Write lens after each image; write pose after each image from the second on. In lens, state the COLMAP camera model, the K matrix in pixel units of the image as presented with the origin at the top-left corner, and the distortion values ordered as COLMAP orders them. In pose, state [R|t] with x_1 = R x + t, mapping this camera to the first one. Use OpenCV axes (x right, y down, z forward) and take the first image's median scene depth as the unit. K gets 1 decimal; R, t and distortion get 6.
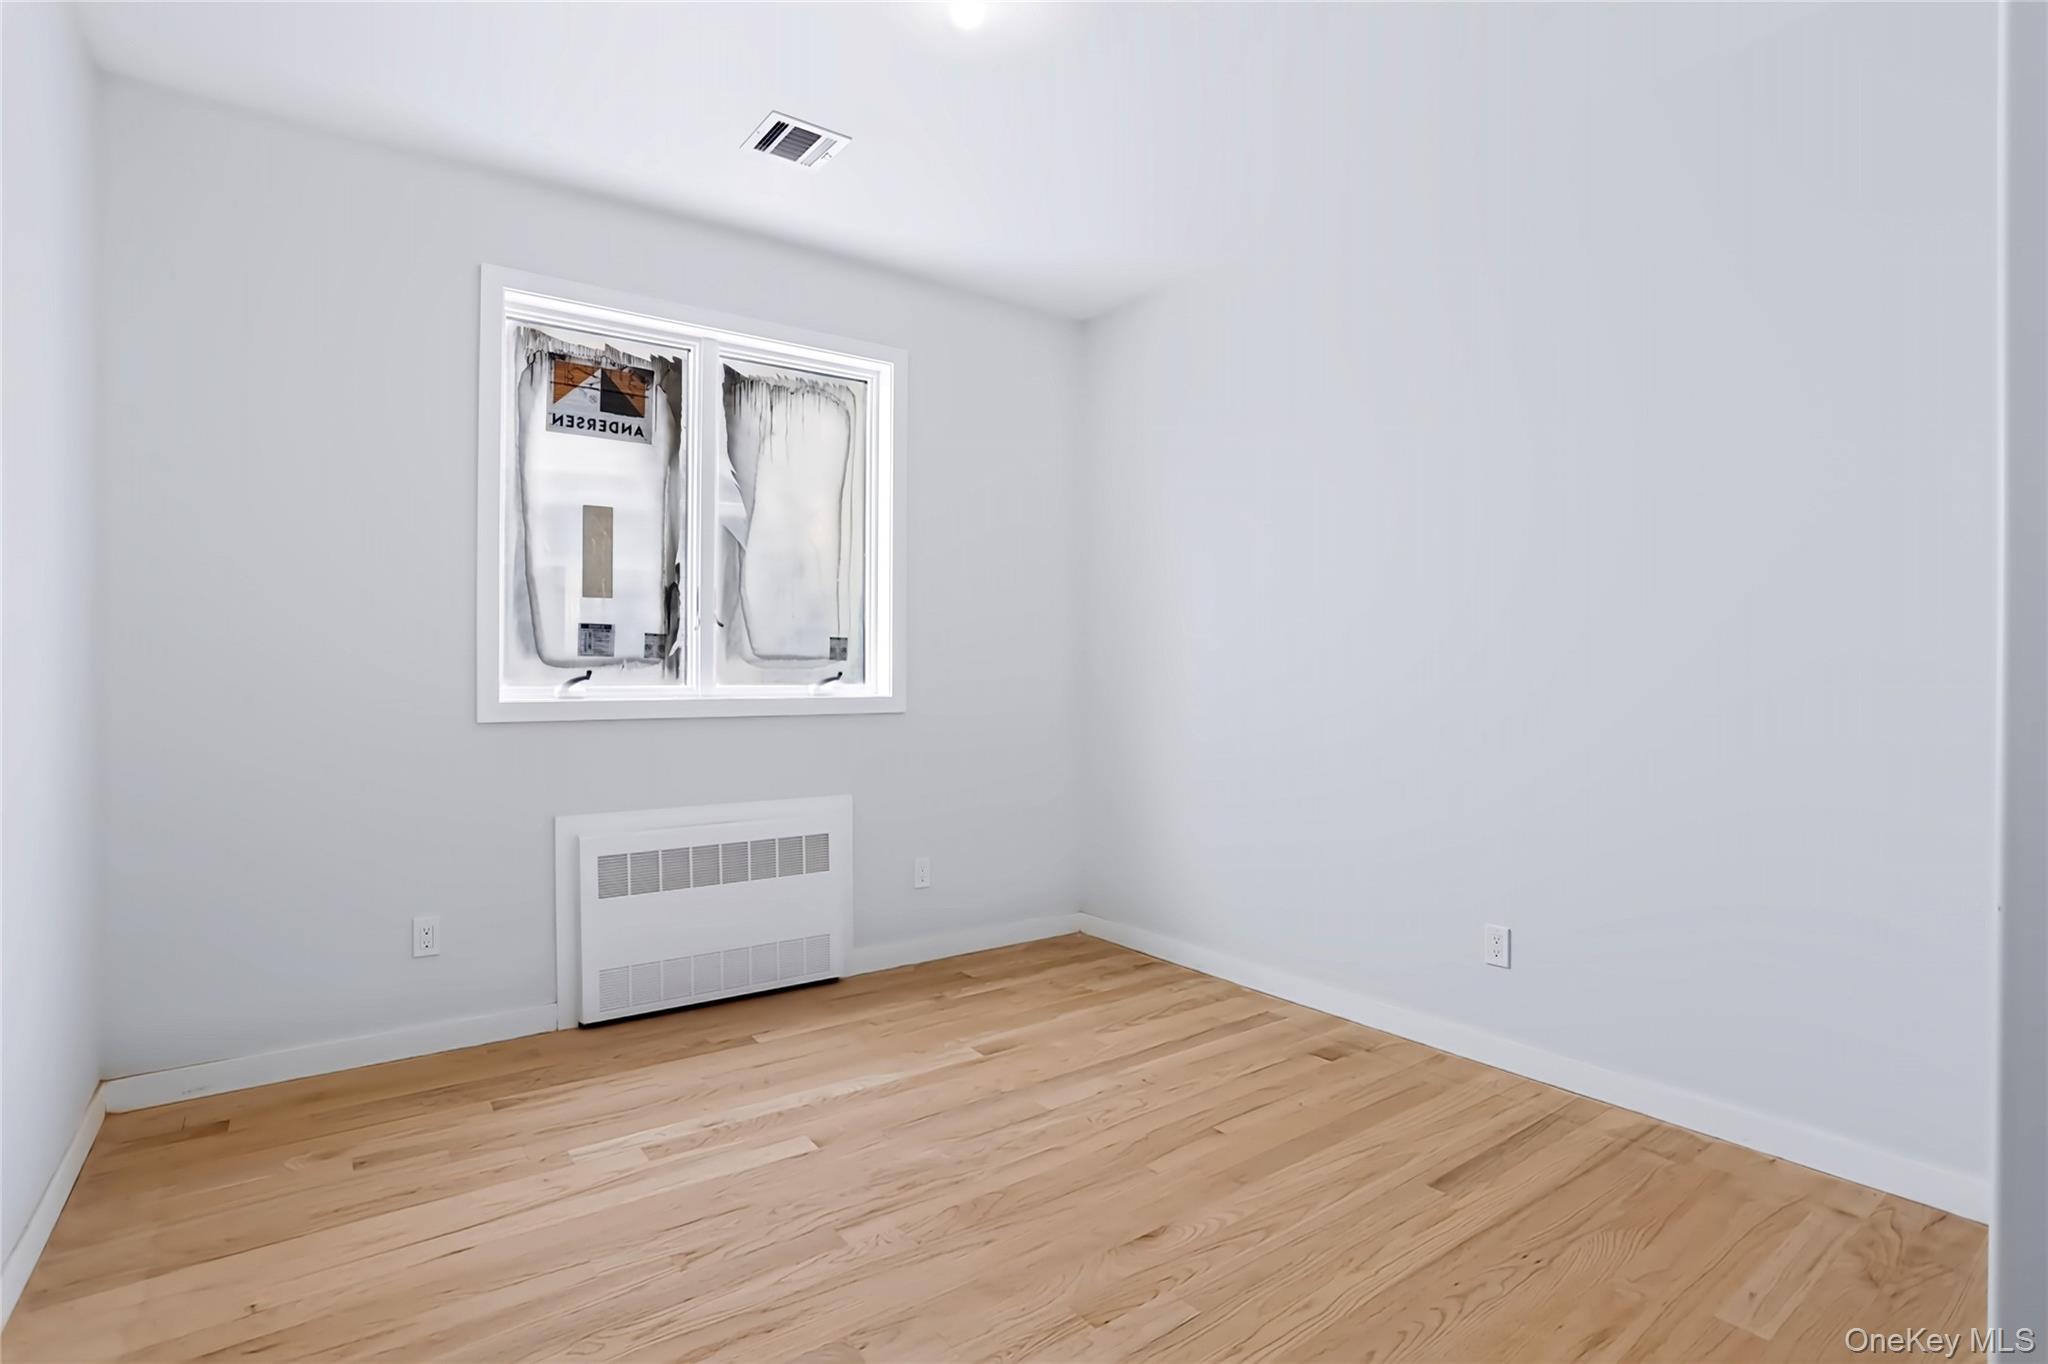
lens RADIAL K [[1013.2, 0, 1028.8], [0, 1013.2, 688.4], [0, 0, 1]] dist [0.005203, 0.002921]
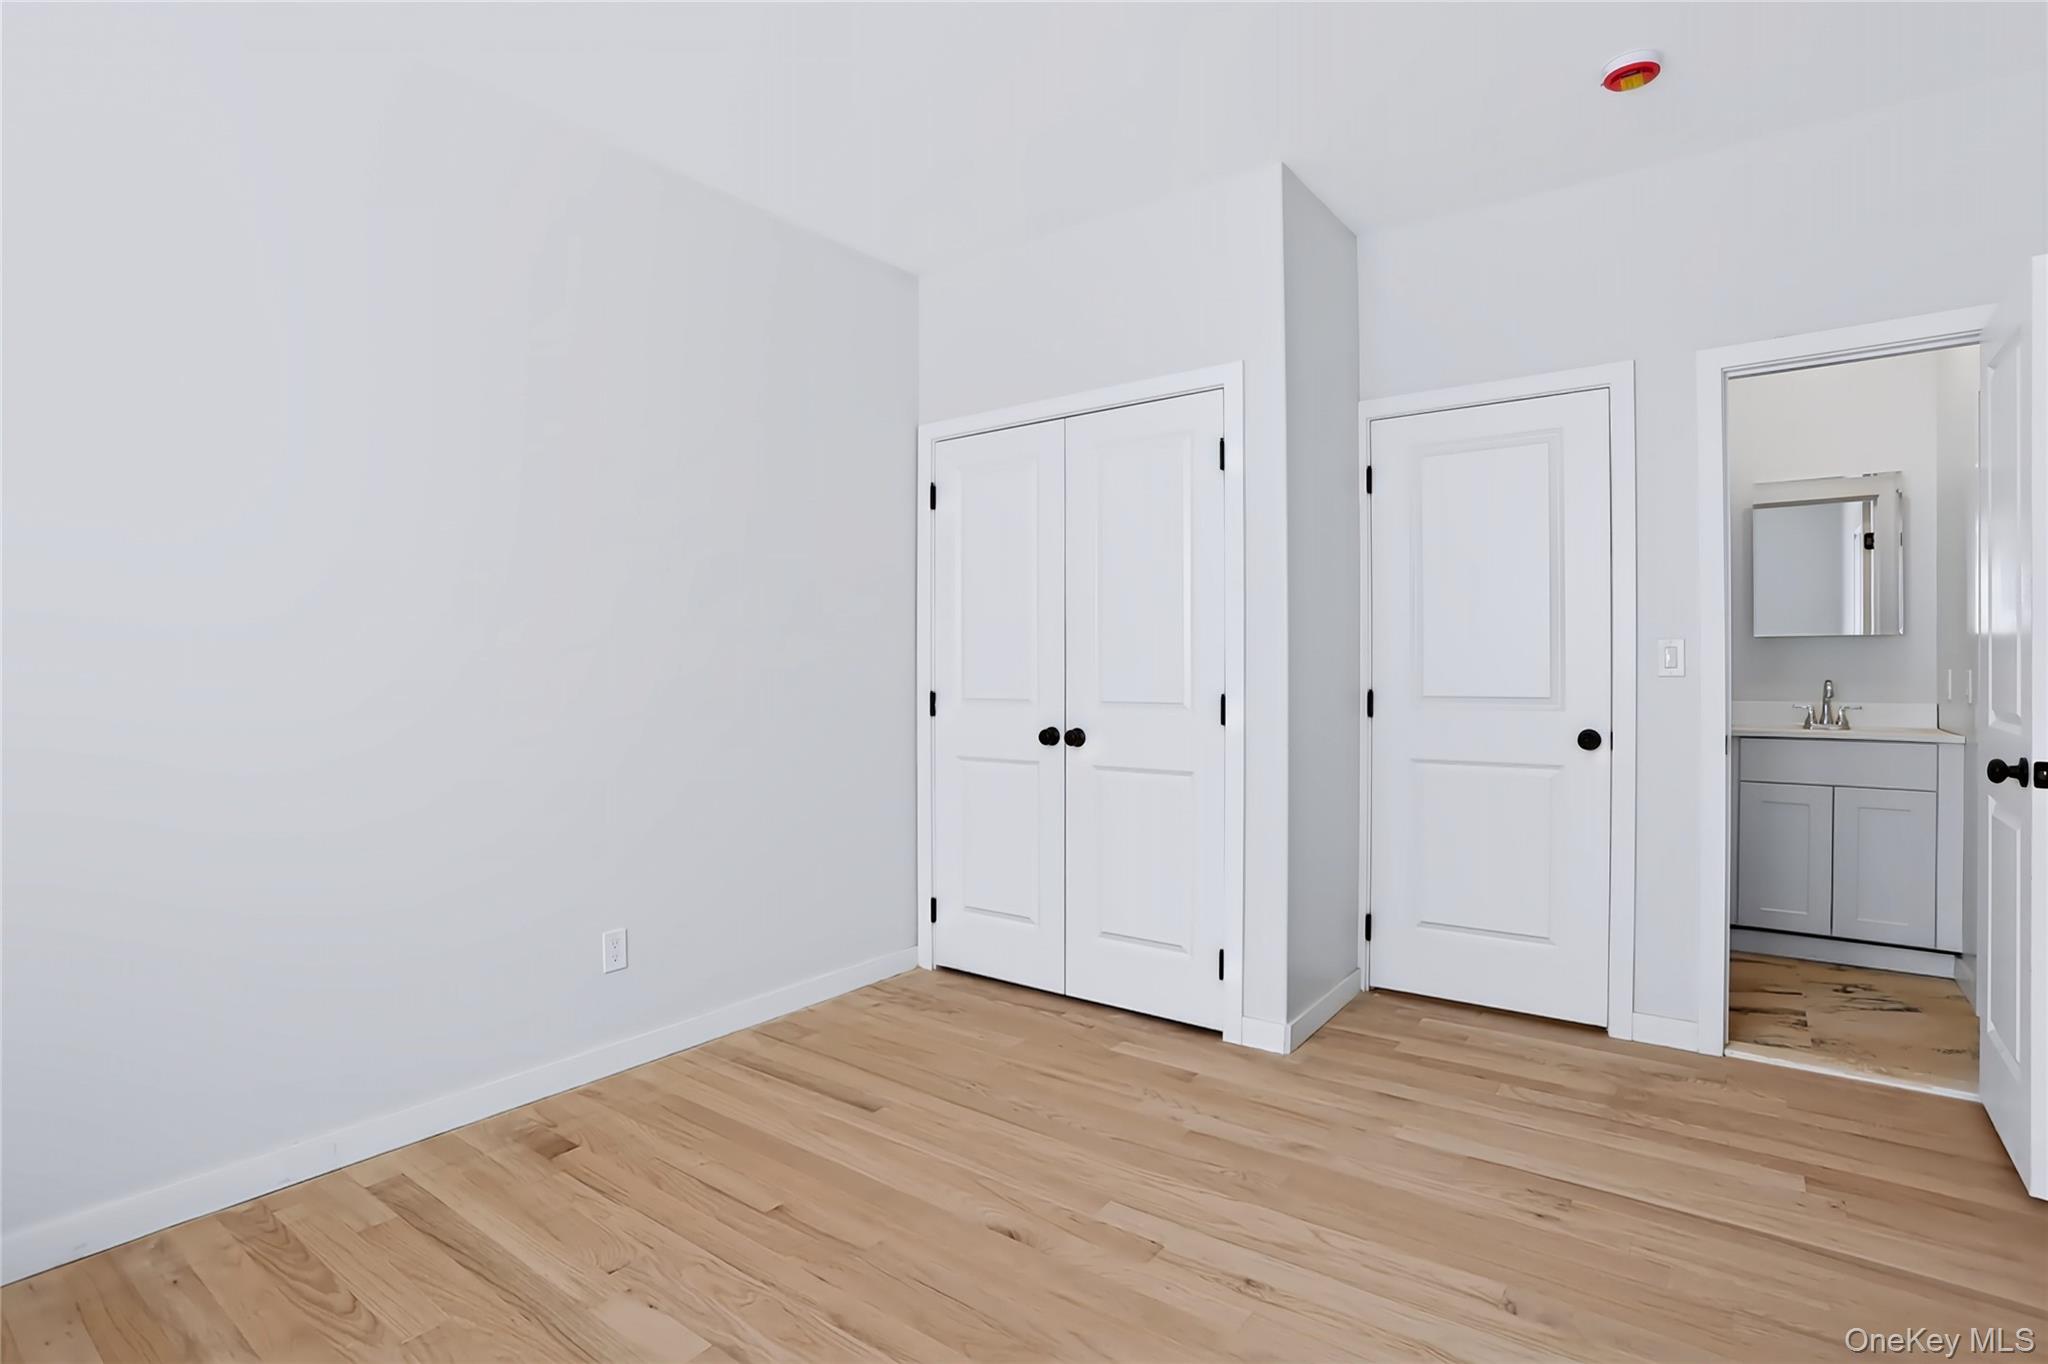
lens RADIAL K [[1013.2, 0, 1012.2], [0, 1013.2, 679.5], [0, 0, 1]] dist [0.005203, 0.002921]
pose [[-0.281749, -0.007129, 0.959462, -0.703593], [0.009629, 0.999901, 0.010257, -0.022973], [-0.959440, 0.012129, -0.281653, 1.051946]]
